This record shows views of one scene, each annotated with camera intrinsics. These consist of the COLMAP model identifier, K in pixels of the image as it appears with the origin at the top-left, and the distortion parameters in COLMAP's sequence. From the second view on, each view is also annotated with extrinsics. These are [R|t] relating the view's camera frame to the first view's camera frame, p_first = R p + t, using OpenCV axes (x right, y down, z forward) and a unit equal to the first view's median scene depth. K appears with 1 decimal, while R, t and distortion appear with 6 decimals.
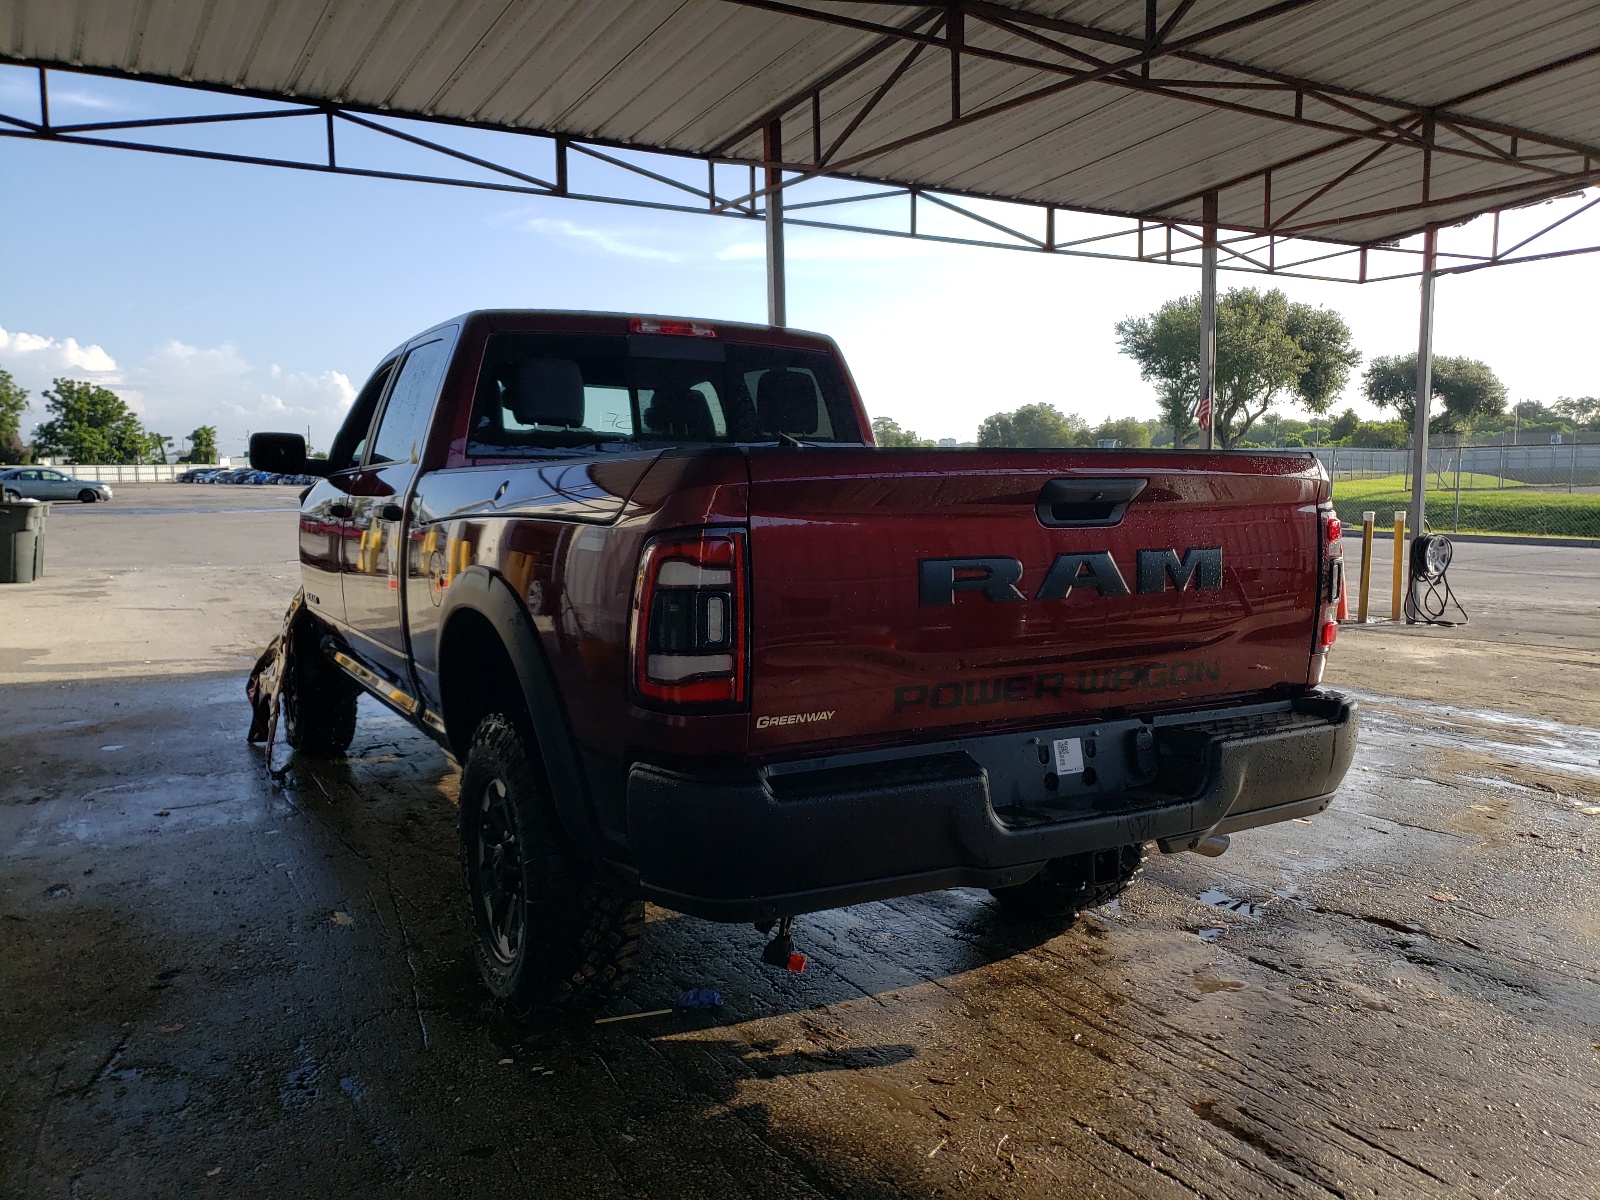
lens RADIAL K [[1316.1, 0, 803.2], [0, 1316.1, 599.9], [0, 0, 1]] dist [-0.010601, 0.075656]
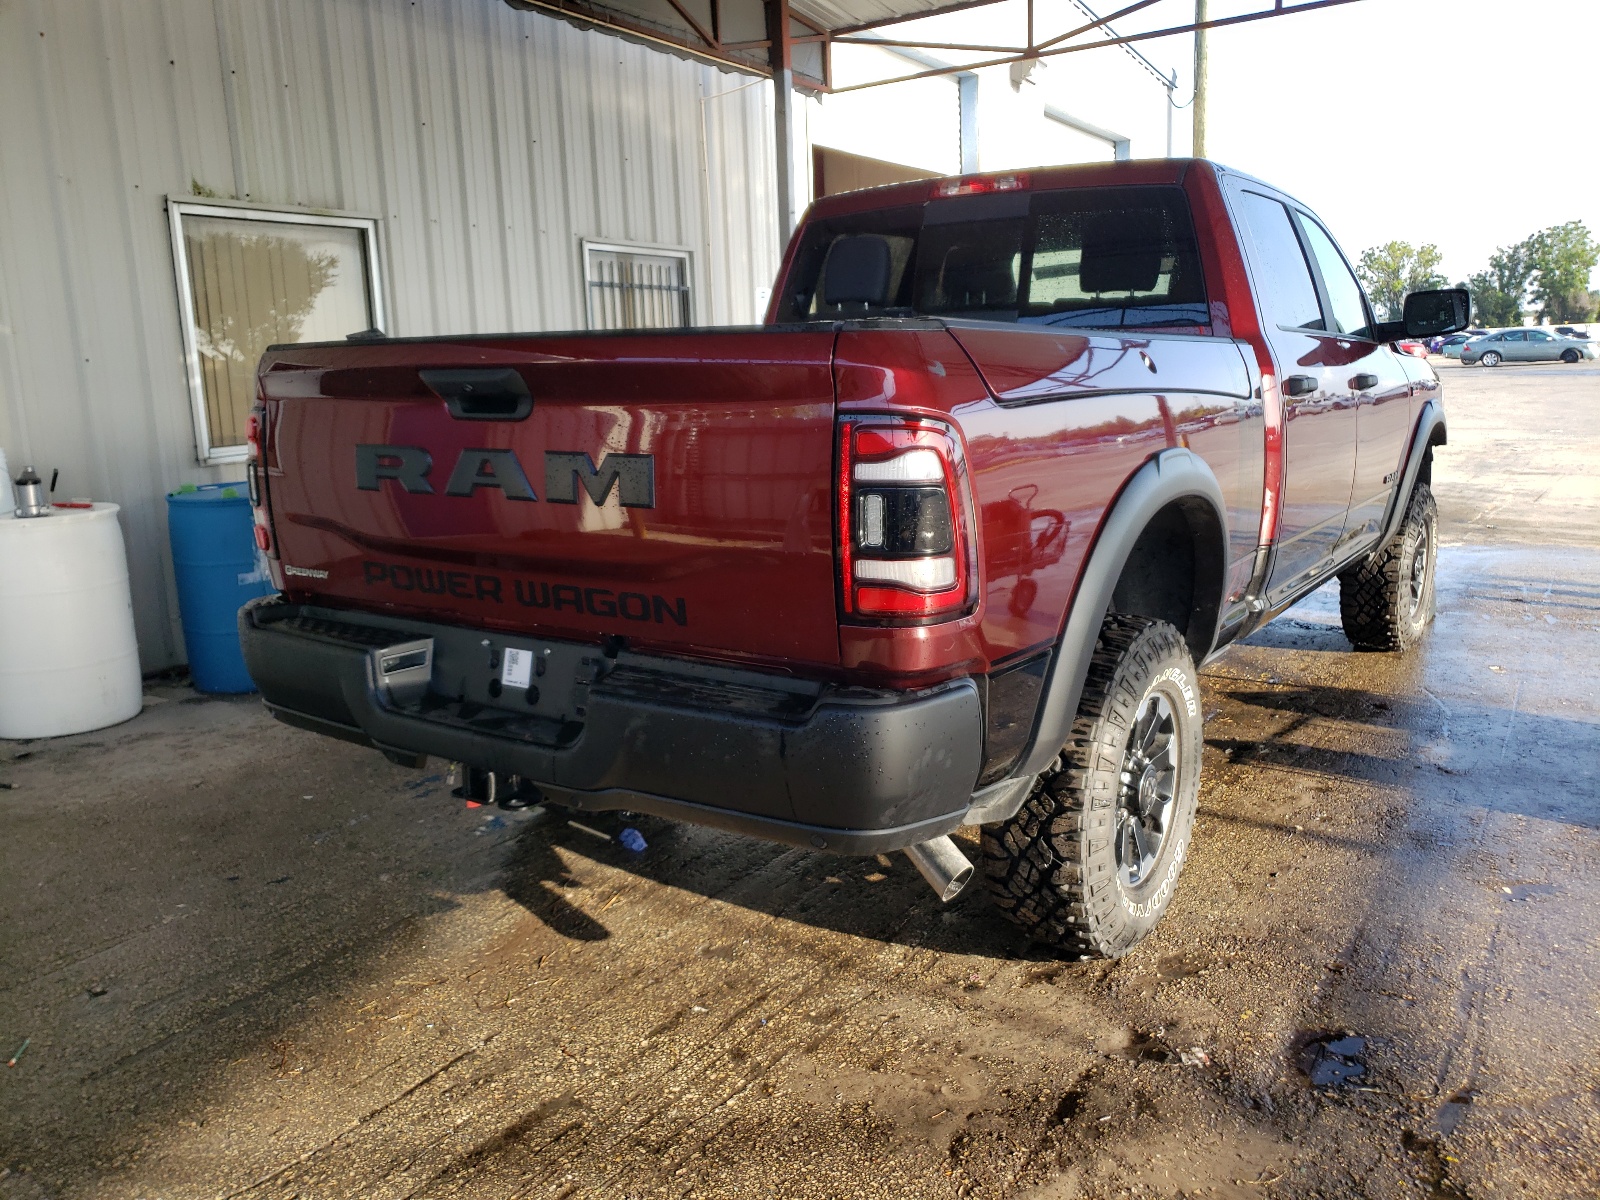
lens RADIAL K [[1316.1, 0, 803.2], [0, 1316.1, 599.9], [0, 0, 1]] dist [-0.010601, 0.075656]
pose [[0.401230, 0.158117, -0.902227, 0.989938], [-0.061686, 0.987417, 0.145614, -0.068064], [0.913898, -0.002770, 0.405934, 0.717737]]
